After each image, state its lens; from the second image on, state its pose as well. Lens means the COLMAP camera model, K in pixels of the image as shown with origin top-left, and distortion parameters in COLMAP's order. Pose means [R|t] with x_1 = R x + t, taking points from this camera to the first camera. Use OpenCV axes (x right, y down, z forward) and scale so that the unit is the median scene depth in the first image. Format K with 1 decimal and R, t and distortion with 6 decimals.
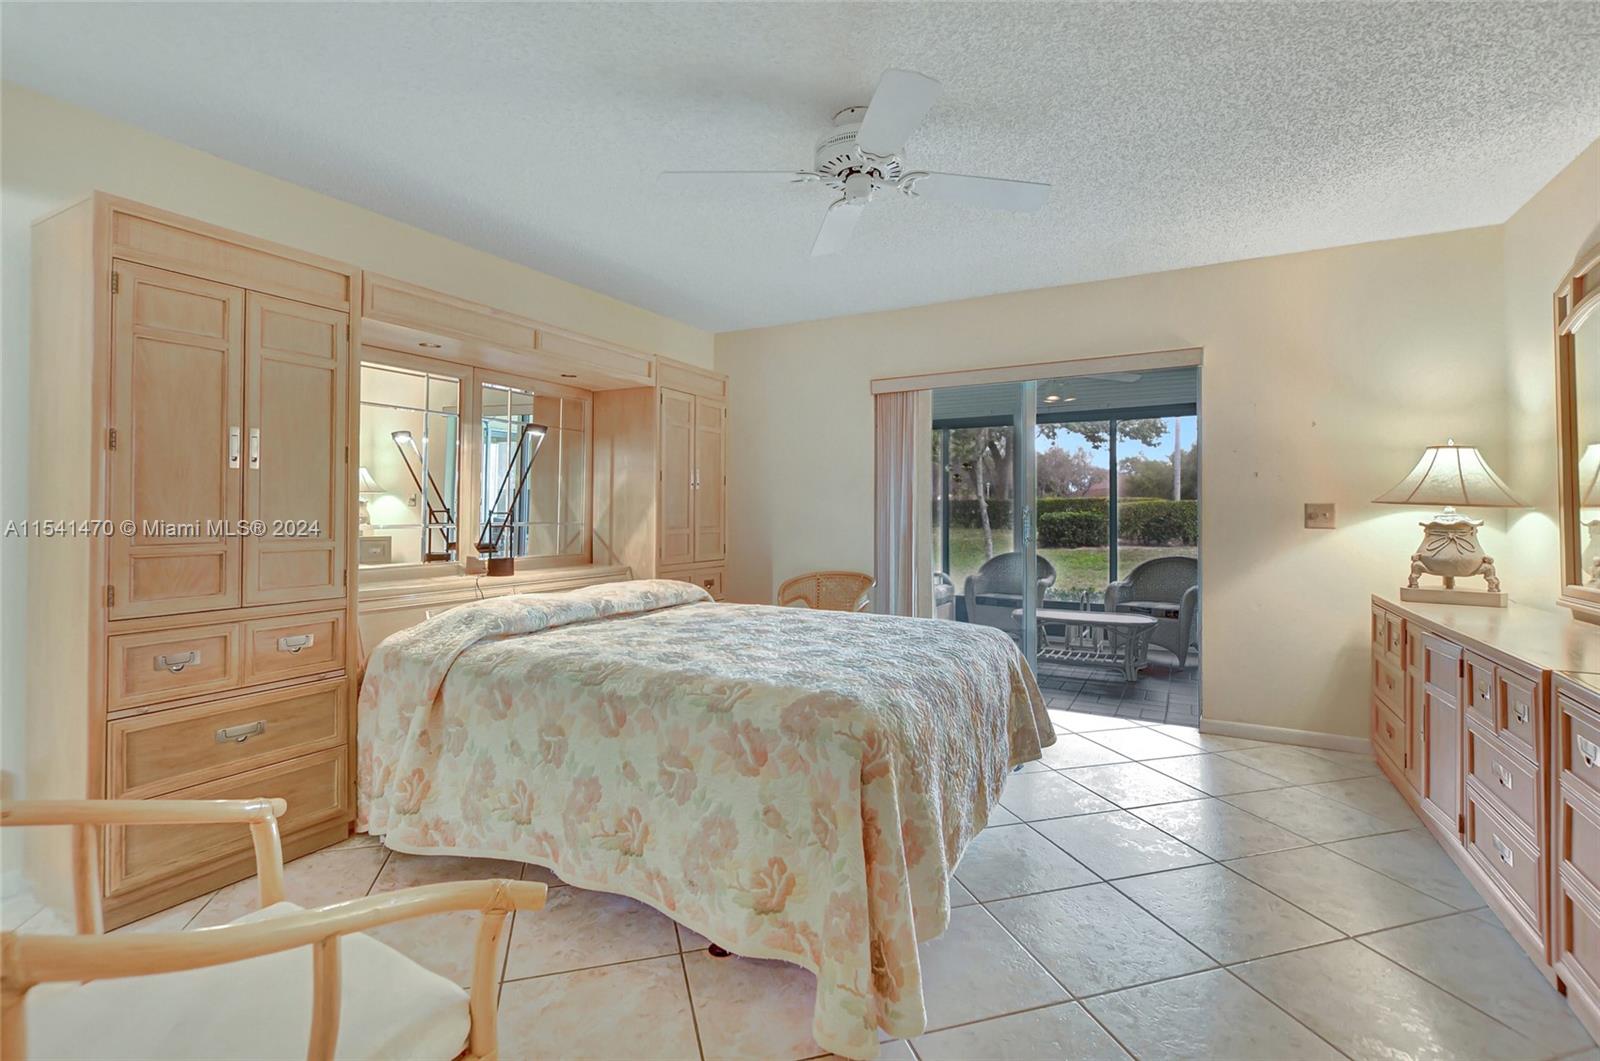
lens RADIAL K [[721.5, 0, 798.6], [0, 721.5, 520.9], [0, 0, 1]] dist [-0.008468, 0.000730]
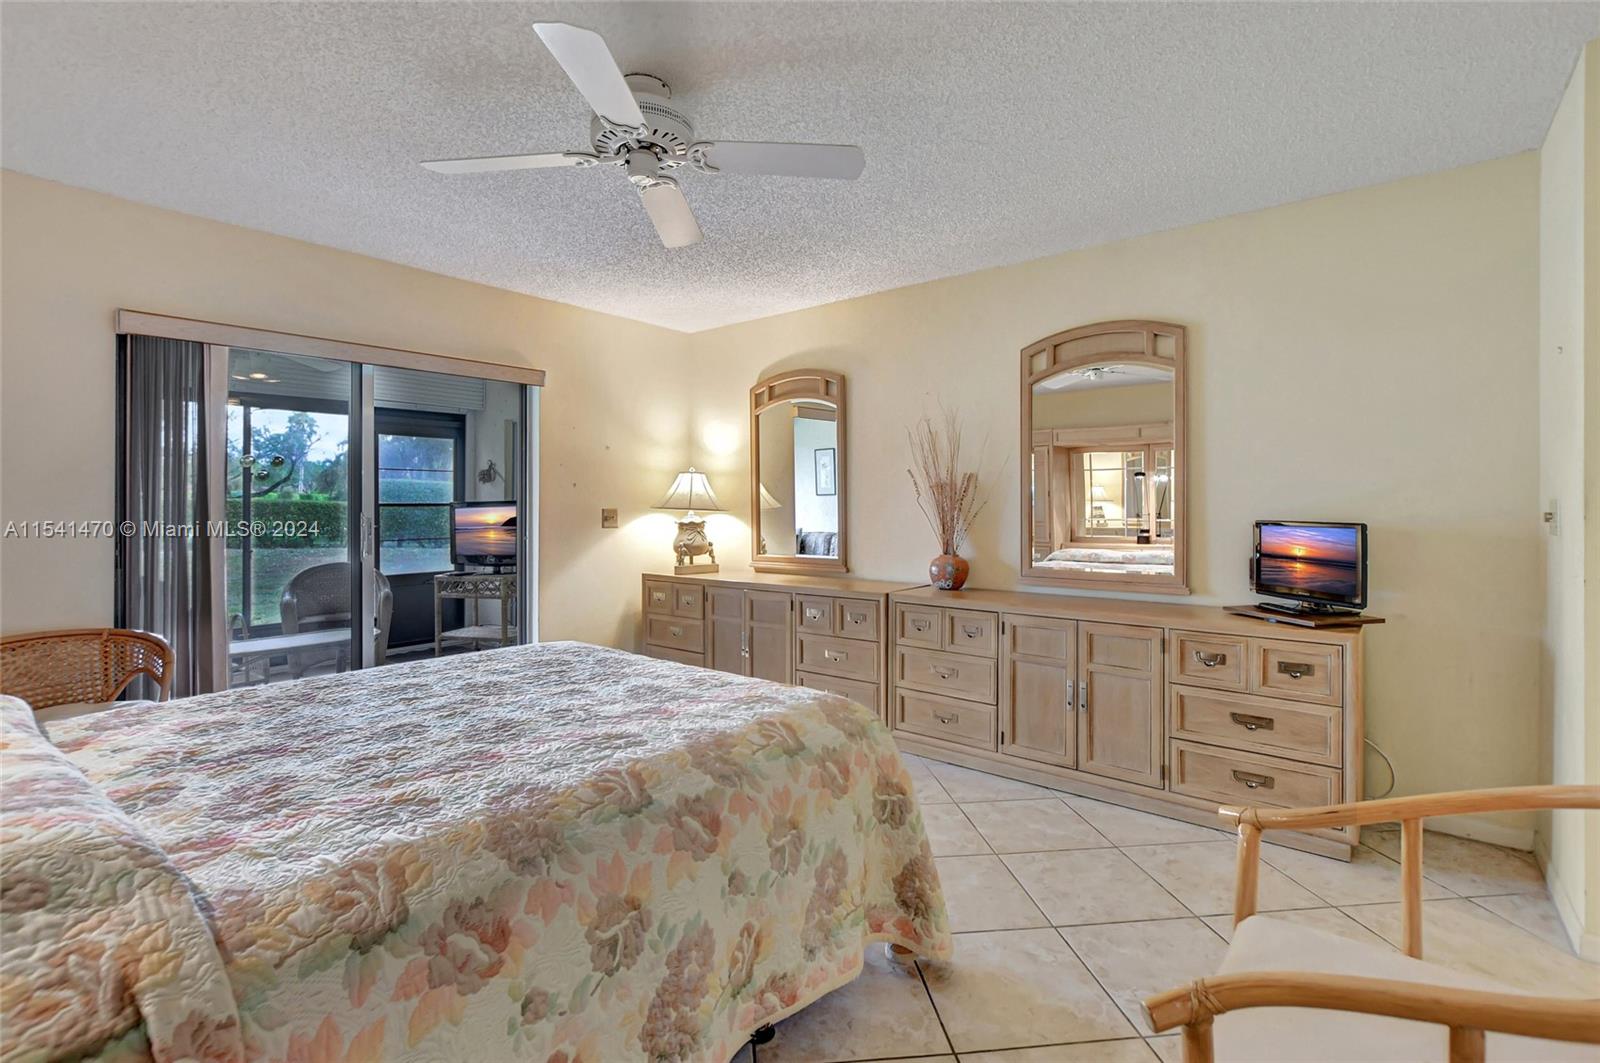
lens RADIAL K [[721.5, 0, 798.6], [0, 721.5, 521.9], [0, 0, 1]] dist [-0.008468, 0.000730]
pose [[0.179296, -0.023255, 0.983520, -0.575584], [0.019940, 0.999601, 0.020000, -0.022964], [-0.983593, 0.016026, 0.179688, 0.487128]]
